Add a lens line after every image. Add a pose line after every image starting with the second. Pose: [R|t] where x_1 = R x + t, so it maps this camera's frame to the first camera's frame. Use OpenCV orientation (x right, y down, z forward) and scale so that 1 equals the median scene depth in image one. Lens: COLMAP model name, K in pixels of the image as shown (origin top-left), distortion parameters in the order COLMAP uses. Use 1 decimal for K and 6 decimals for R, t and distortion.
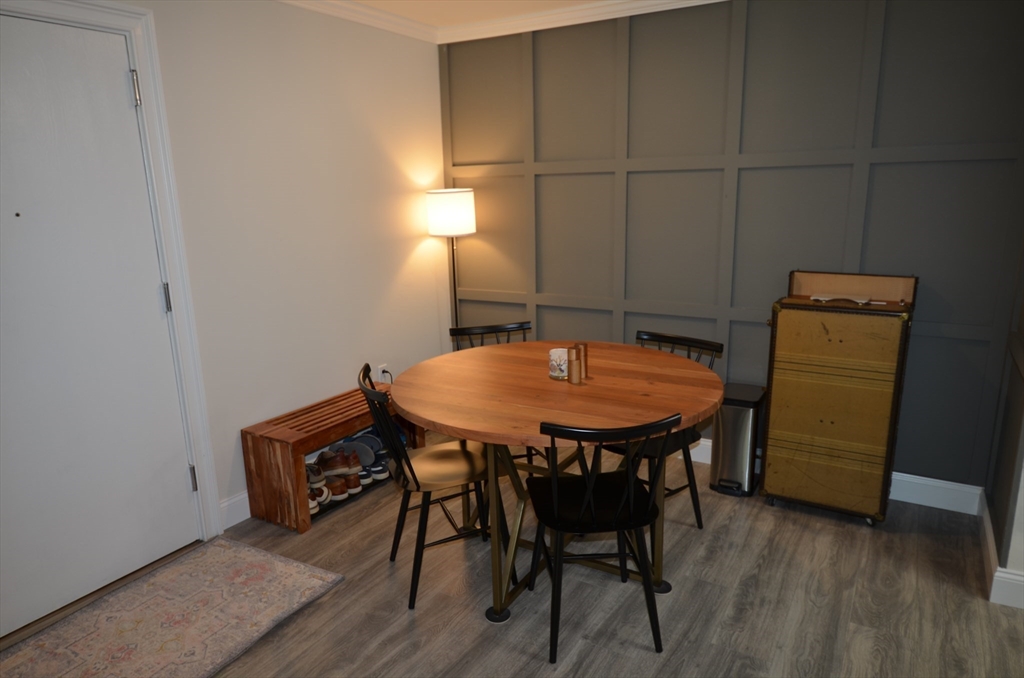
lens RADIAL K [[689.6, 0, 497.0], [0, 689.6, 334.1], [0, 0, 1]] dist [0.030523, 0.000073]
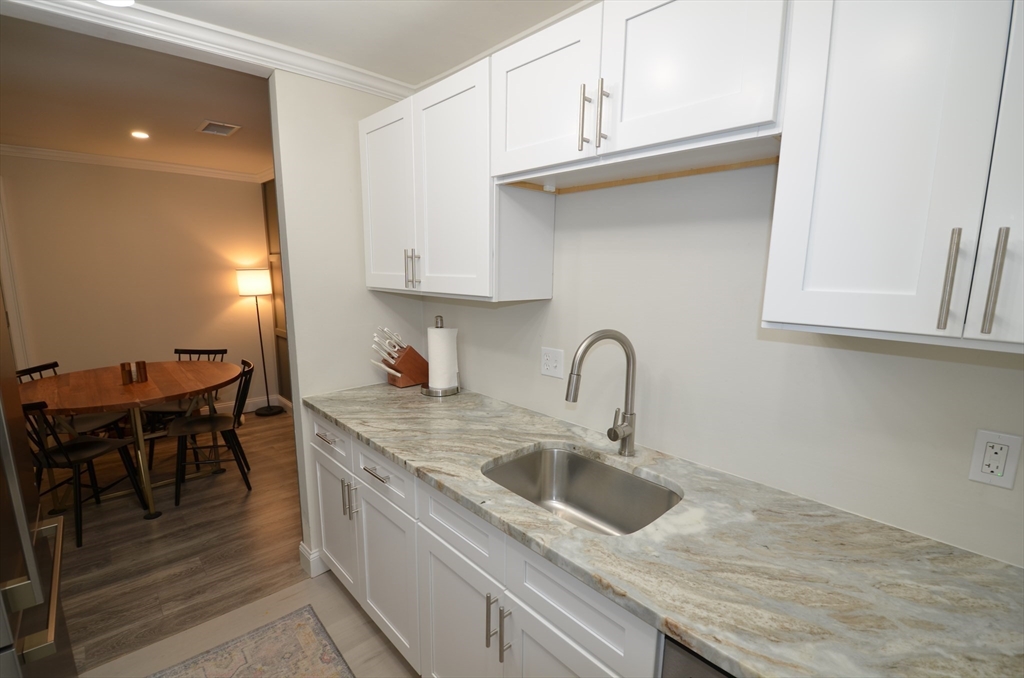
lens RADIAL K [[450.3, 0, 514.6], [0, 450.3, 350.8], [0, 0, 1]] dist [0.005741, -0.017624]
pose [[0.966905, 0.082864, -0.241303, 1.059559], [-0.091004, 0.995590, -0.022764, -0.054732], [0.238353, 0.043970, 0.970183, 0.127447]]
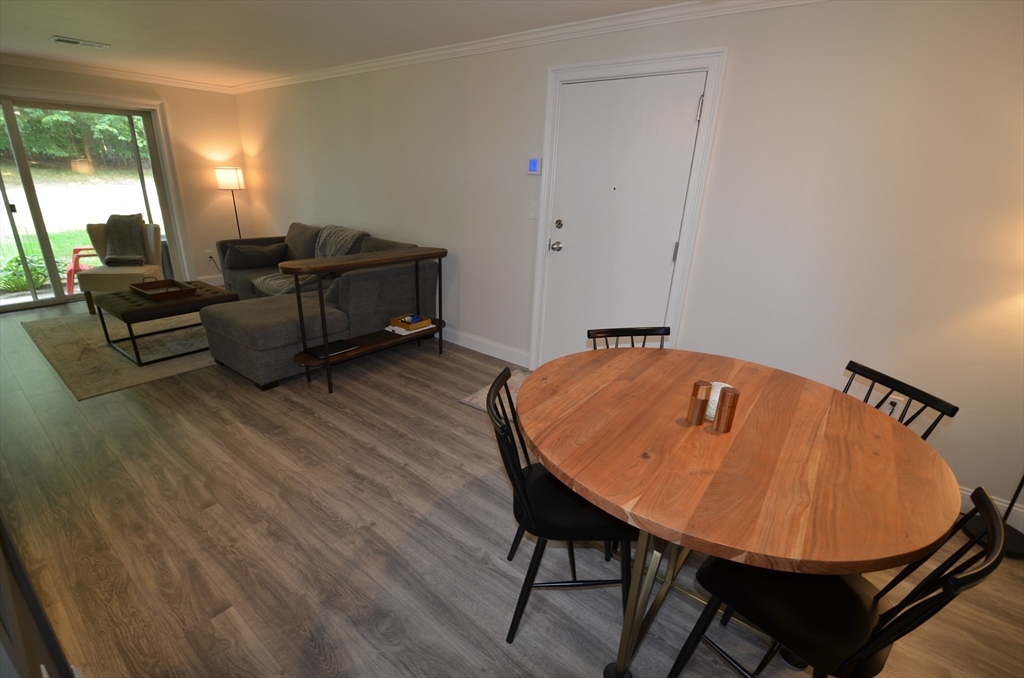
lens RADIAL K [[450.3, 0, 514.6], [0, 450.3, 350.8], [0, 0, 1]] dist [0.005741, -0.017624]
pose [[-0.101367, 0.356821, -0.928657, 0.497427], [-0.258451, 0.891969, 0.370936, -0.123887], [0.960691, 0.277613, 0.001804, 0.632815]]
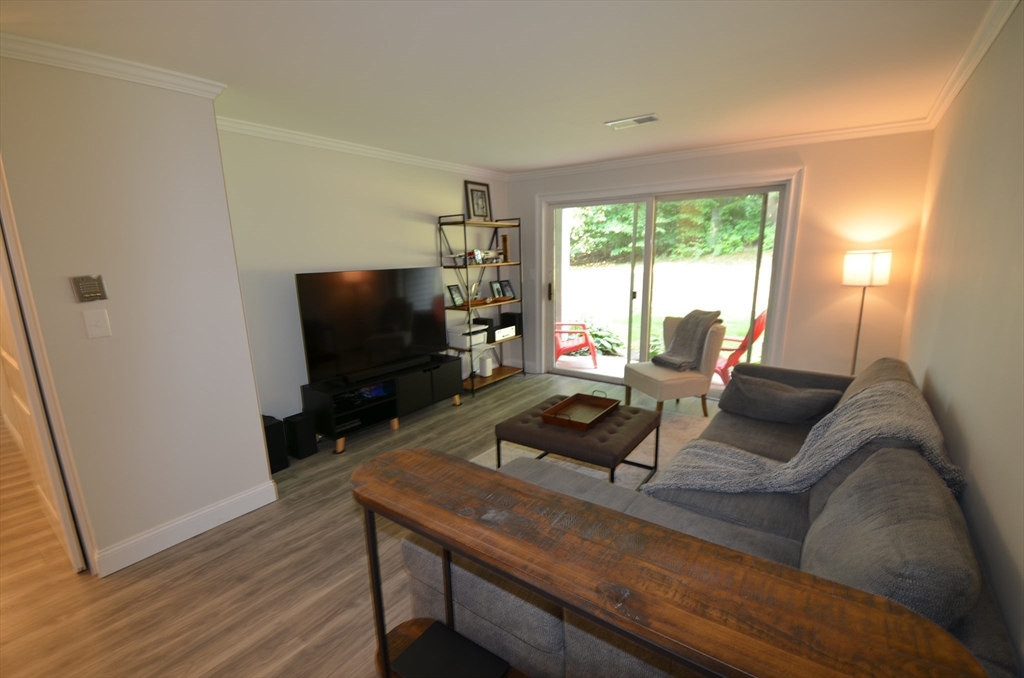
lens RADIAL K [[450.3, 0, 514.6], [0, 450.3, 350.8], [0, 0, 1]] dist [0.005741, -0.017624]
pose [[-0.995962, 0.013655, 0.088736, -0.508953], [0.050144, 0.904446, 0.423631, -0.101943], [-0.074472, 0.426370, -0.901478, 0.492873]]
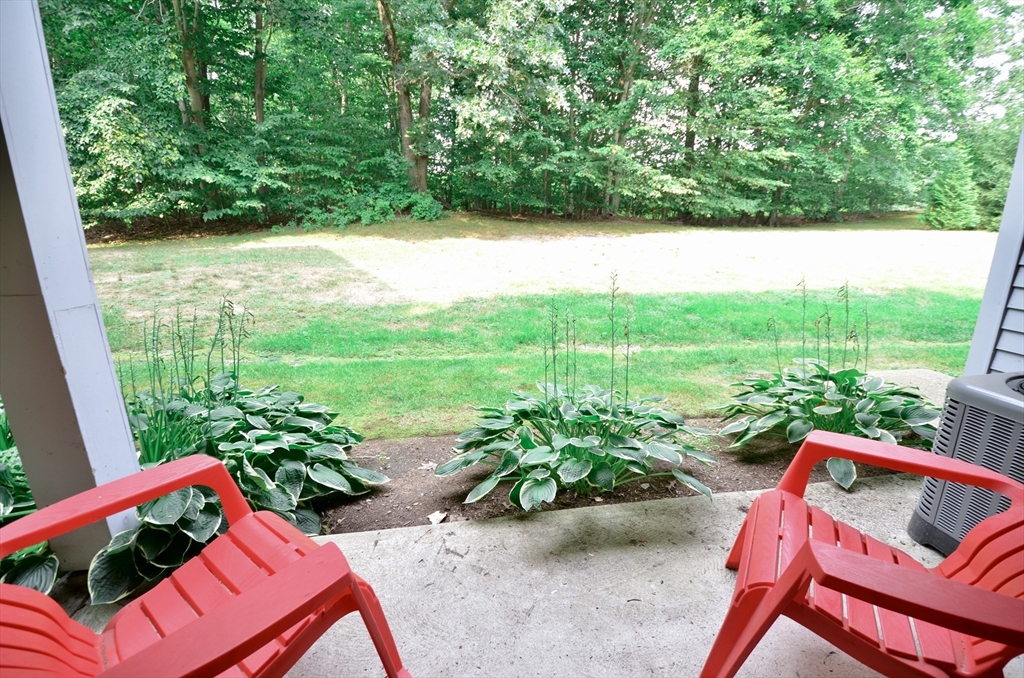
lens RADIAL K [[450.3, 0, 514.6], [0, 450.3, 350.8], [0, 0, 1]] dist [0.005741, -0.017624]
pose [[-0.743031, 0.182907, -0.643778, -0.594803], [-0.142426, 0.896679, 0.419145, 0.393988], [0.653927, 0.403128, -0.640209, -1.066481]]
